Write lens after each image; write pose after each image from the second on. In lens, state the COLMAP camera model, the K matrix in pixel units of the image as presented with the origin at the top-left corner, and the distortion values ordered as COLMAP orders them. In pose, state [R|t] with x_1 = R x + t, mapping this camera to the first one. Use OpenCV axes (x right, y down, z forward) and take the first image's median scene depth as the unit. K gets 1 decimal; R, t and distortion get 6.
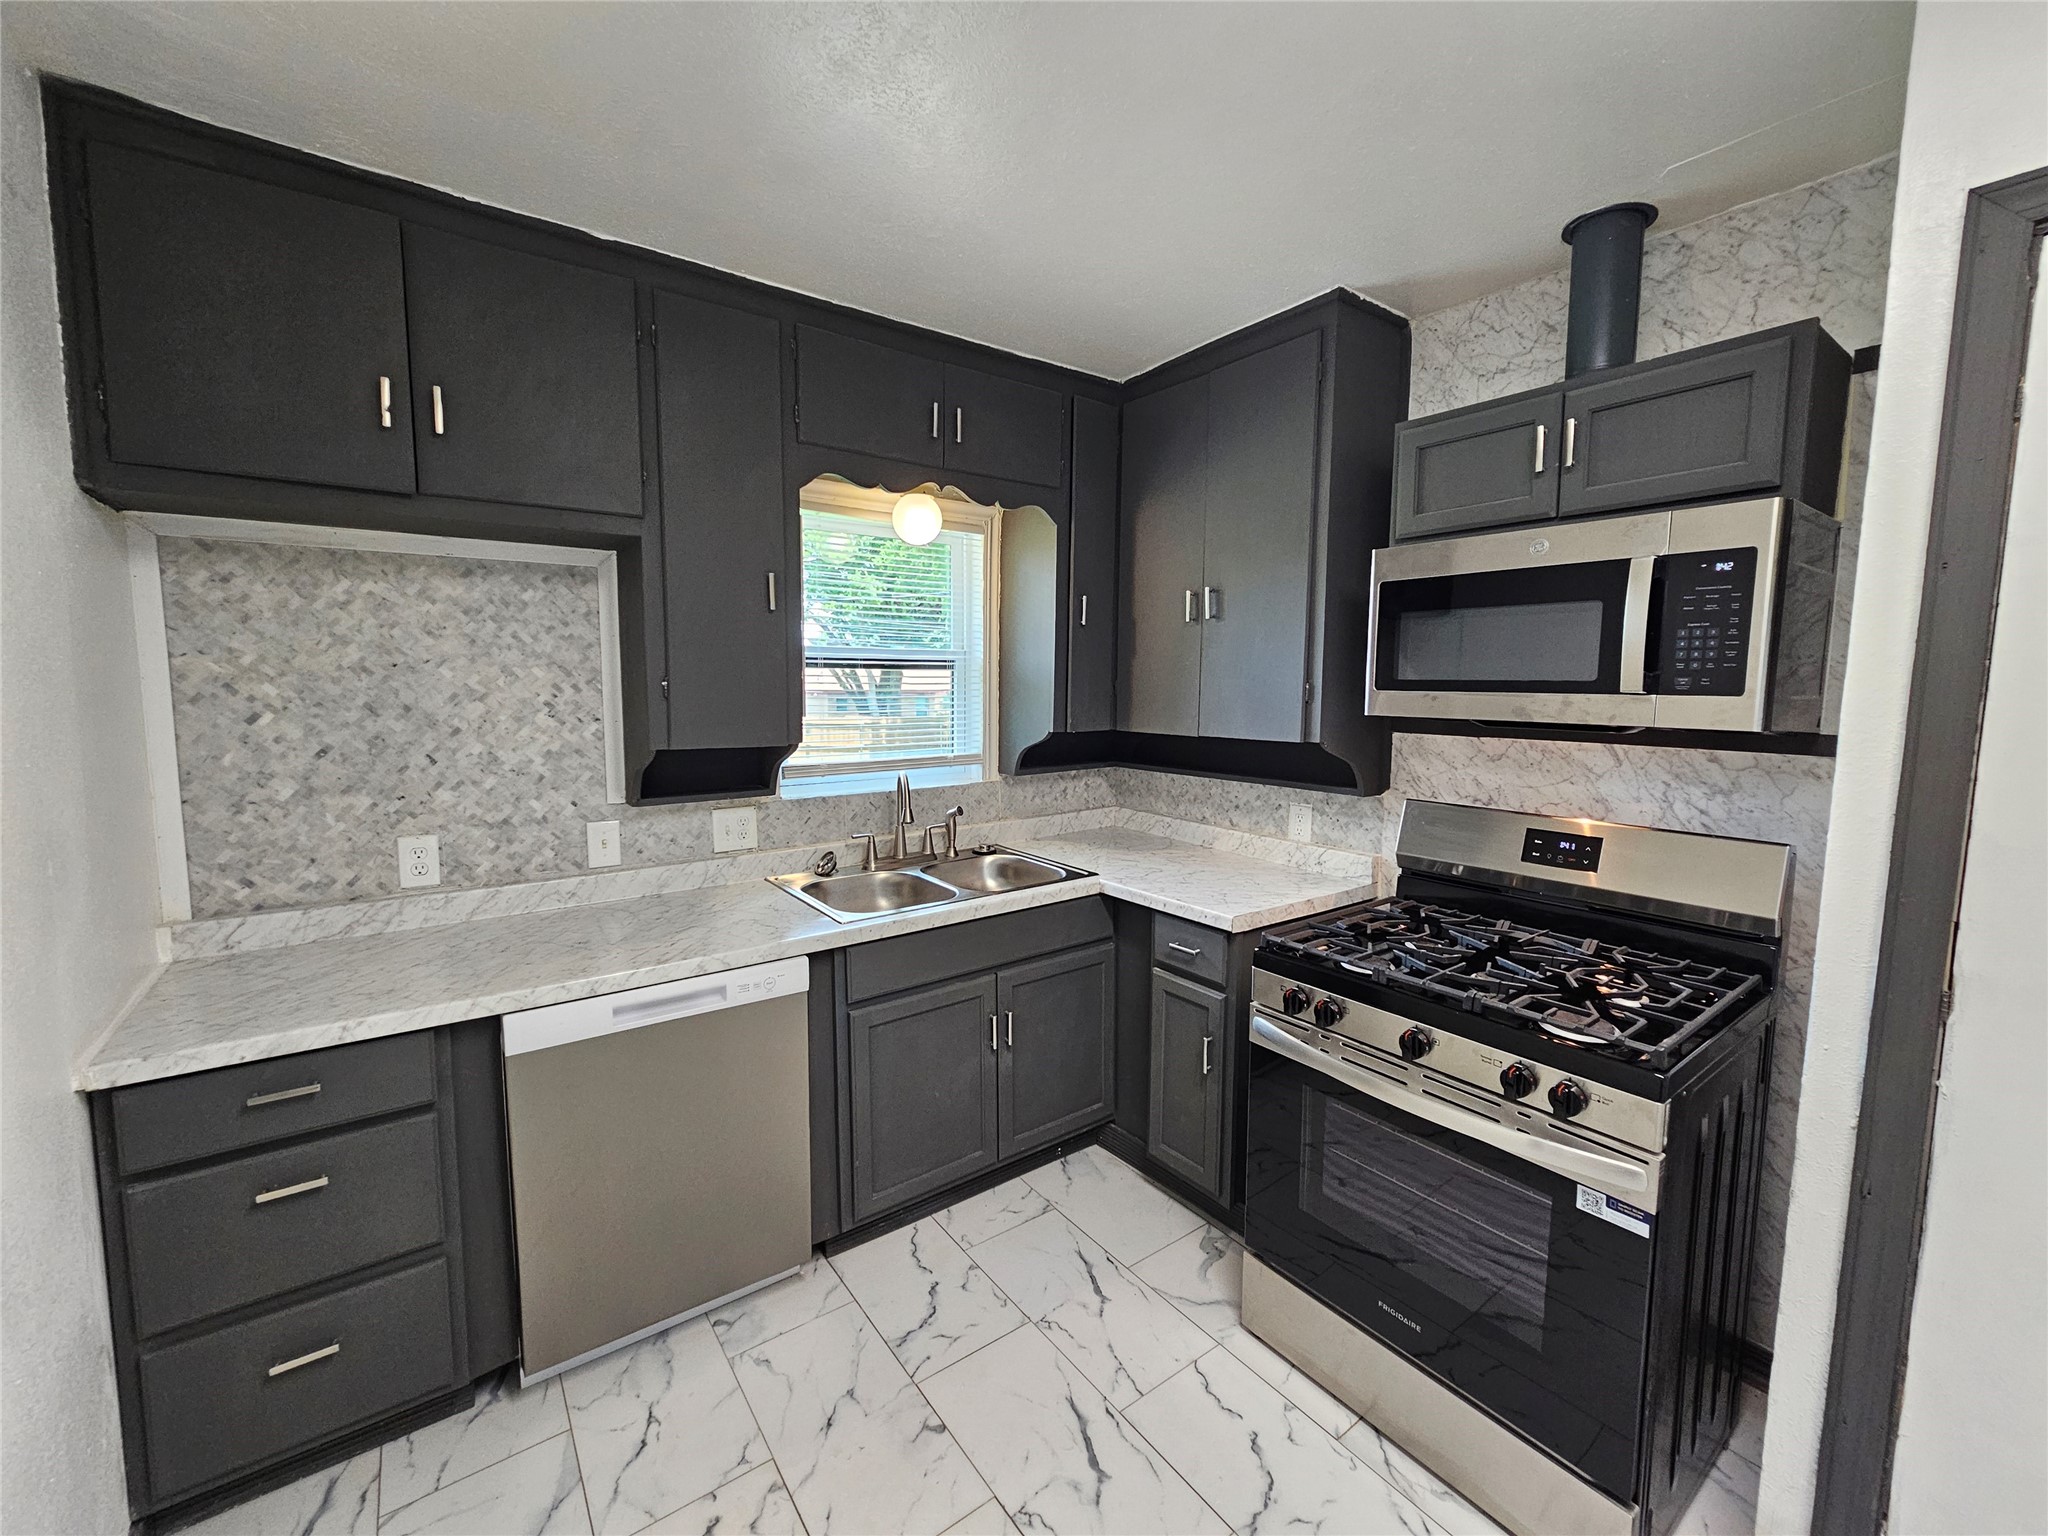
lens RADIAL K [[838.3, 0, 1031.9], [0, 838.3, 763.6], [0, 0, 1]] dist [-0.001543, -0.000023]
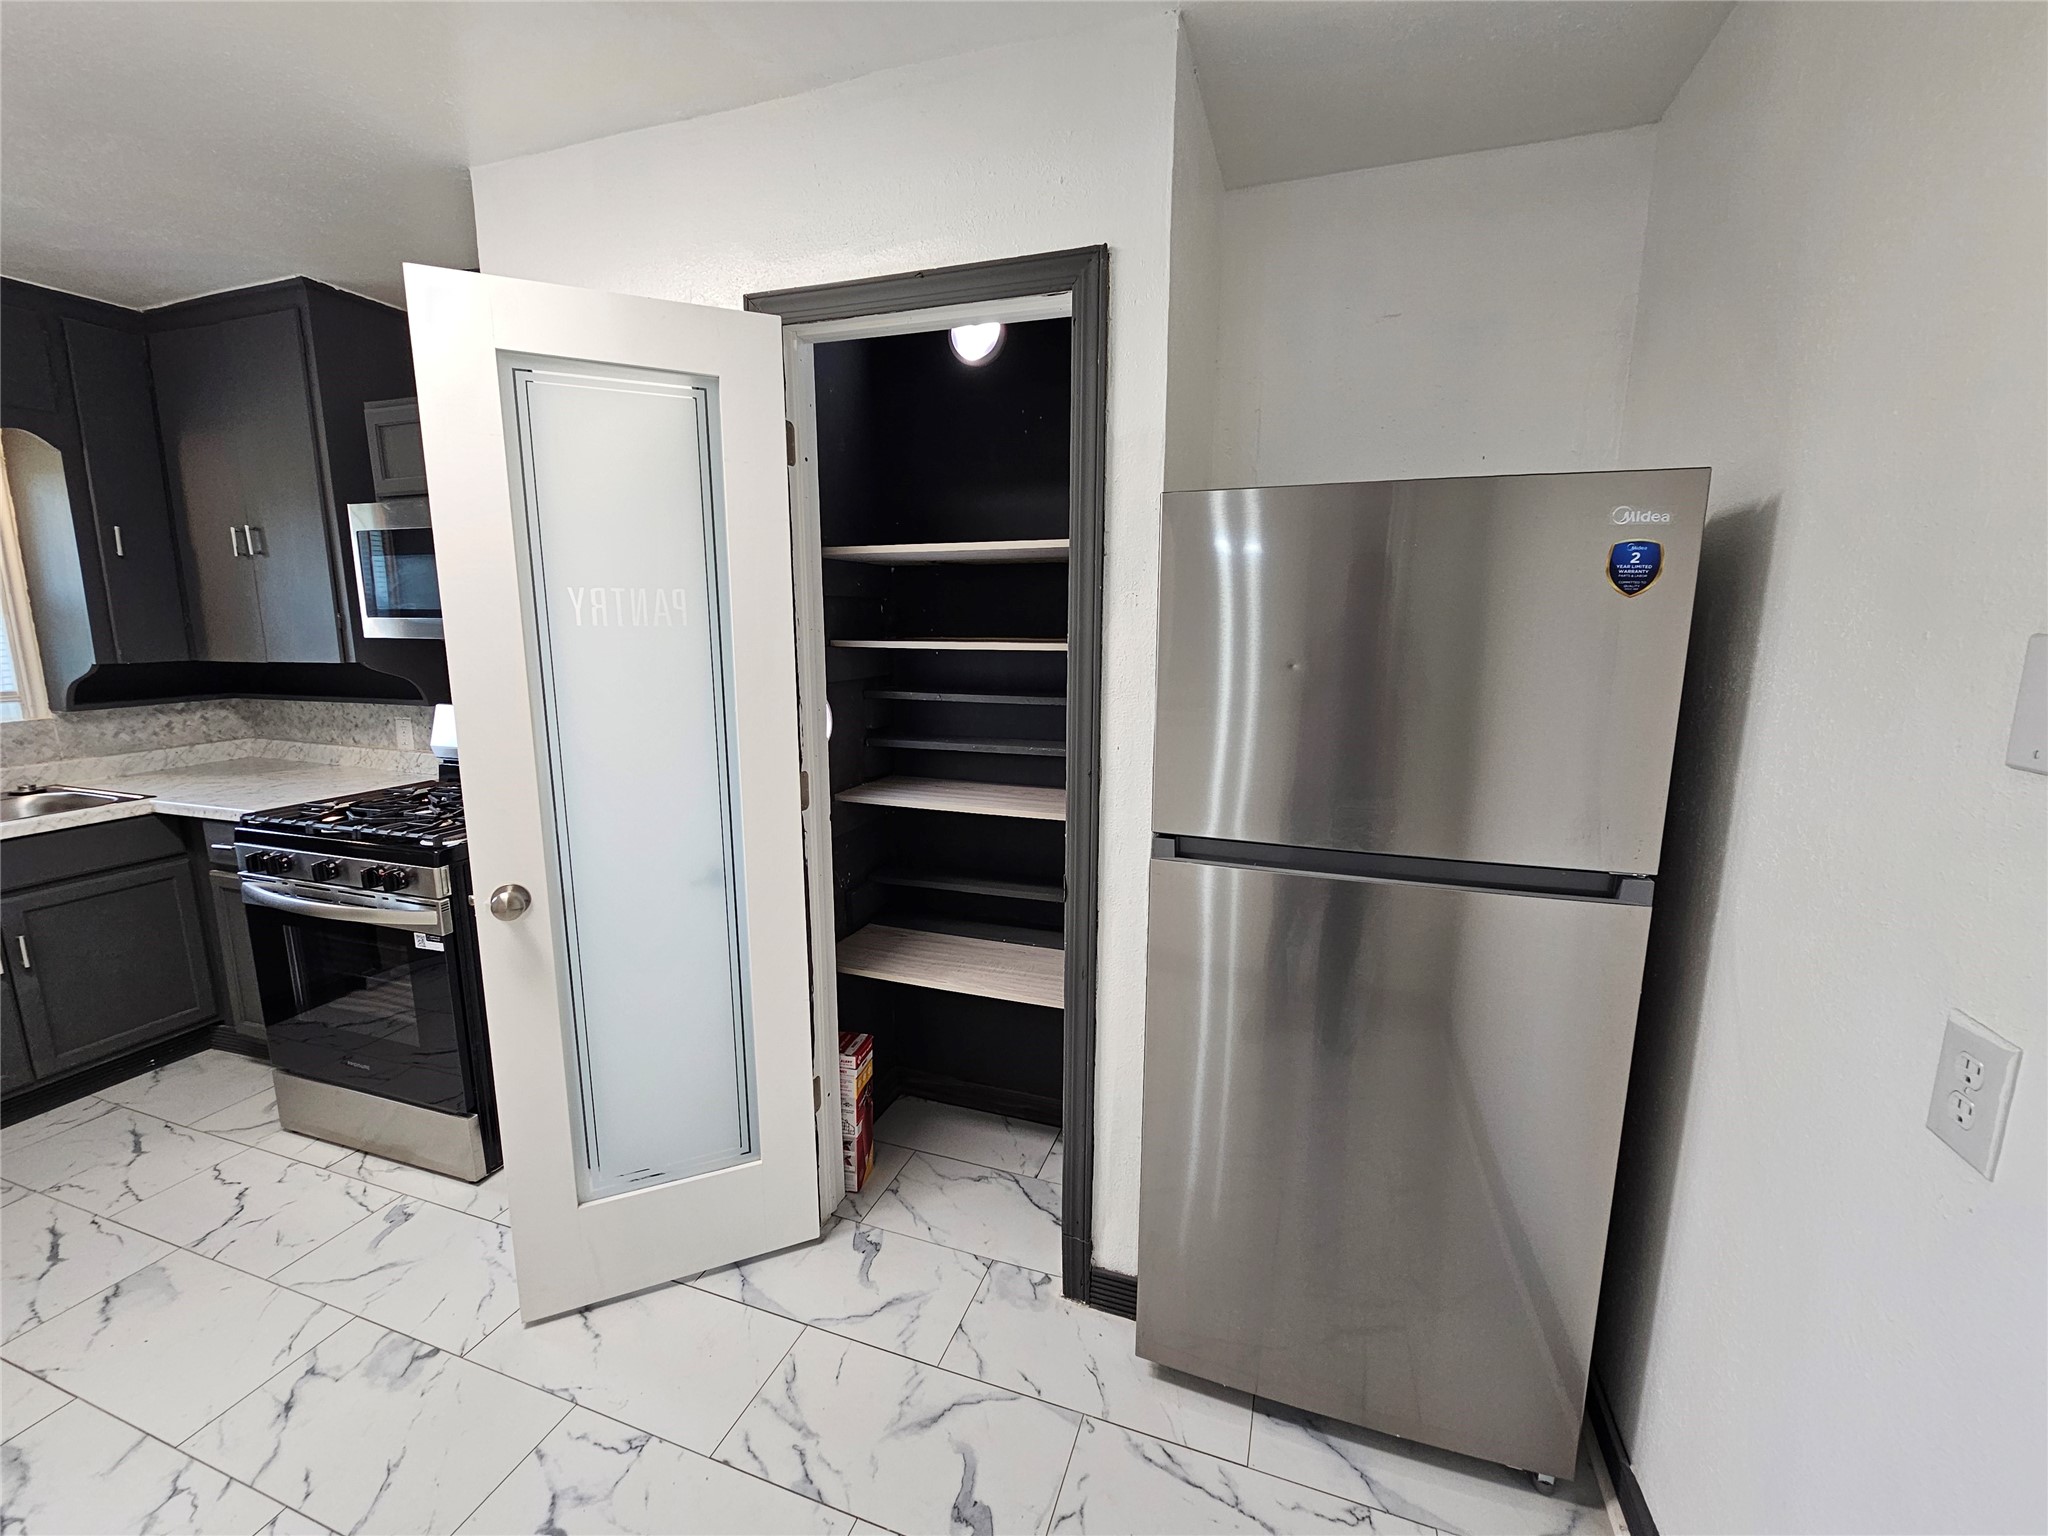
lens RADIAL K [[838.3, 0, 1035.0], [0, 838.3, 763.3], [0, 0, 1]] dist [-0.001543, -0.000023]
pose [[0.818981, -0.099426, 0.565141, 0.465145], [0.058759, 0.994228, 0.089764, 0.072027], [-0.570804, -0.040308, 0.820097, -0.580694]]
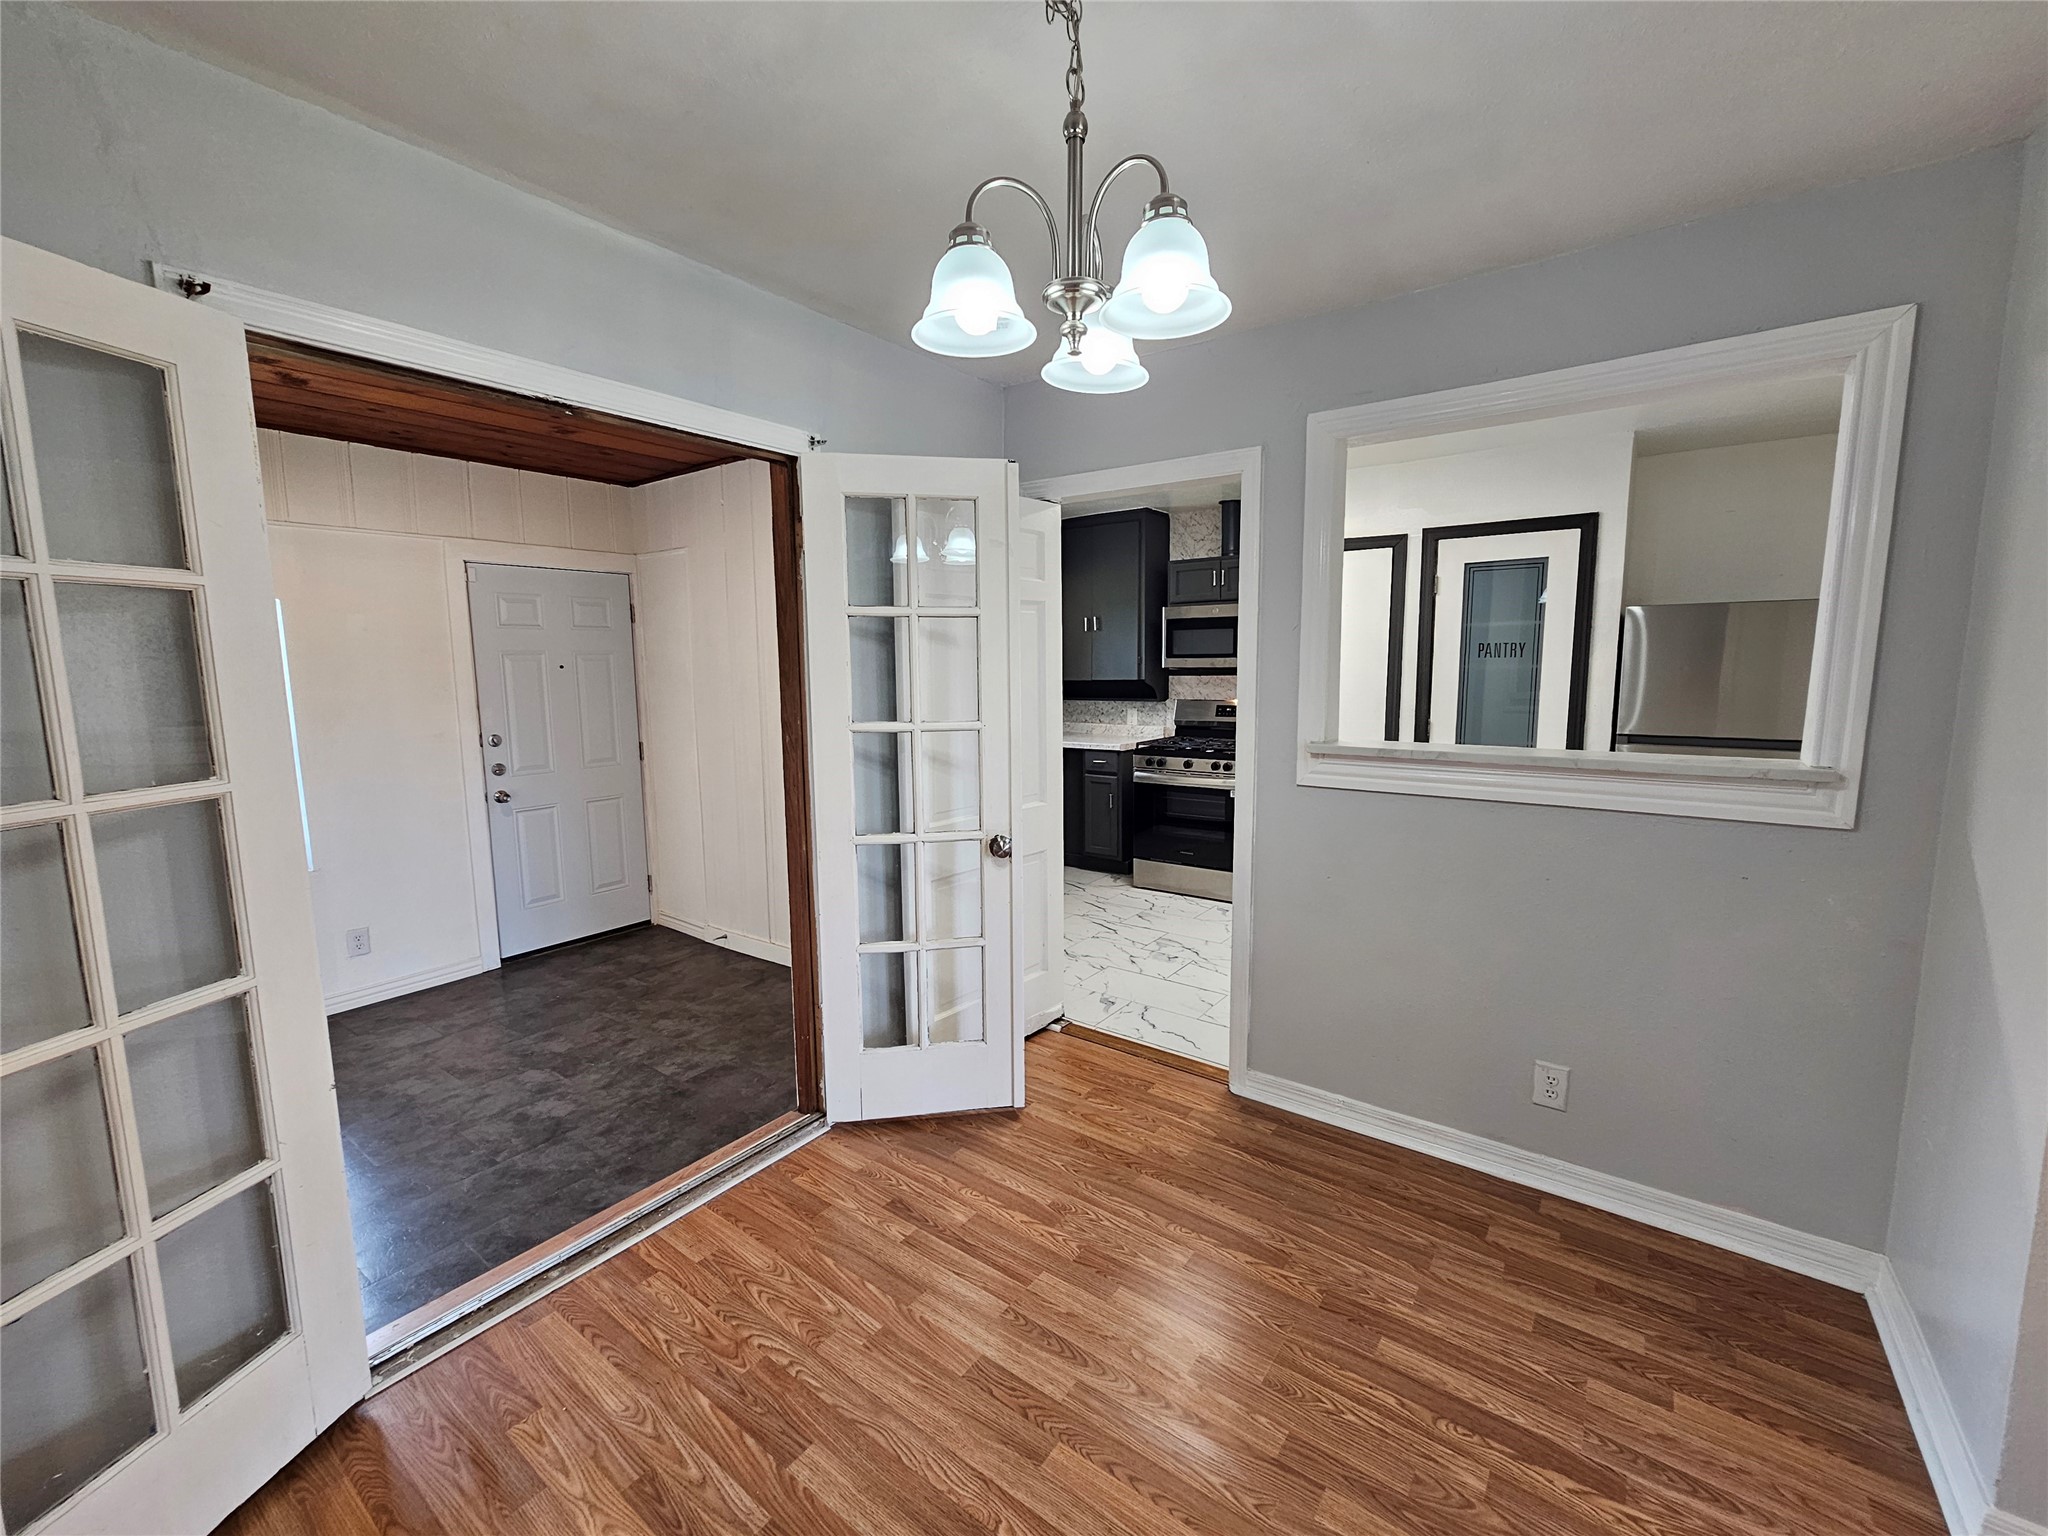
lens RADIAL K [[838.3, 0, 1034.6], [0, 838.3, 760.1], [0, 0, 1]] dist [-0.001543, -0.000023]
pose [[0.953545, -0.053925, 0.296386, -0.783655], [0.048257, 0.998486, 0.026413, 0.143477], [-0.297361, -0.010884, 0.954703, -1.411421]]
